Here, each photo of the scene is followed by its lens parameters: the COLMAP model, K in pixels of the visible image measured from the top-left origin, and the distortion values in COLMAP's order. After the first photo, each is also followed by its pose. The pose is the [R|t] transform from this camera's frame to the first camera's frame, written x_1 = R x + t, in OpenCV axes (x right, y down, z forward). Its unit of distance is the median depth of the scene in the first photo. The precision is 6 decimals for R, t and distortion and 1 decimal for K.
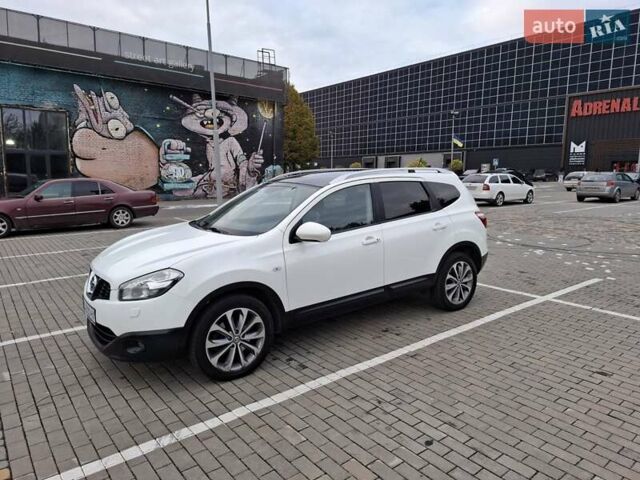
lens RADIAL K [[444.4, 0, 325.0], [0, 444.4, 238.4], [0, 0, 1]] dist [0.064700, -0.071294]
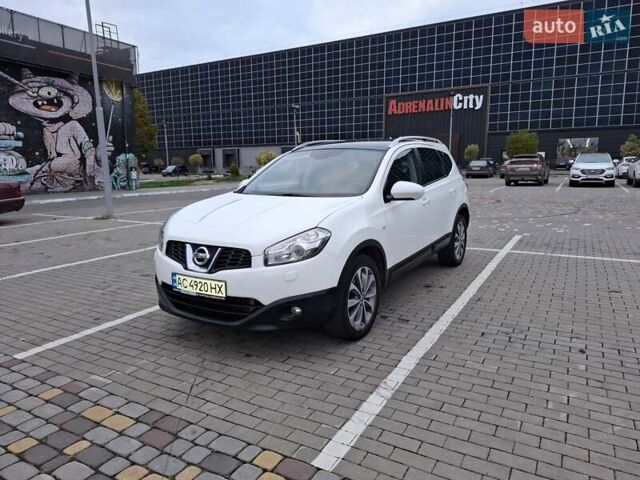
lens RADIAL K [[444.4, 0, 324.2], [0, 444.4, 239.2], [0, 0, 1]] dist [0.064700, -0.071294]
pose [[0.928682, -0.071398, 0.363939, -0.182946], [0.066214, 0.997448, 0.026720, 0.018123], [-0.364918, -0.000717, 0.931039, 0.030855]]
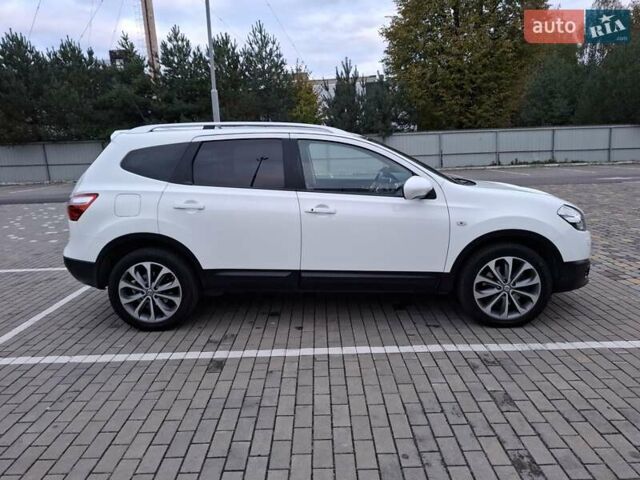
lens RADIAL K [[444.4, 0, 319.3], [0, 444.4, 234.8], [0, 0, 1]] dist [0.064700, -0.071294]
pose [[-0.781112, -0.093239, 0.617390, -0.223591], [0.128779, 0.943472, 0.305412, -0.086583], [-0.610967, 0.318068, -0.724950, 0.674157]]
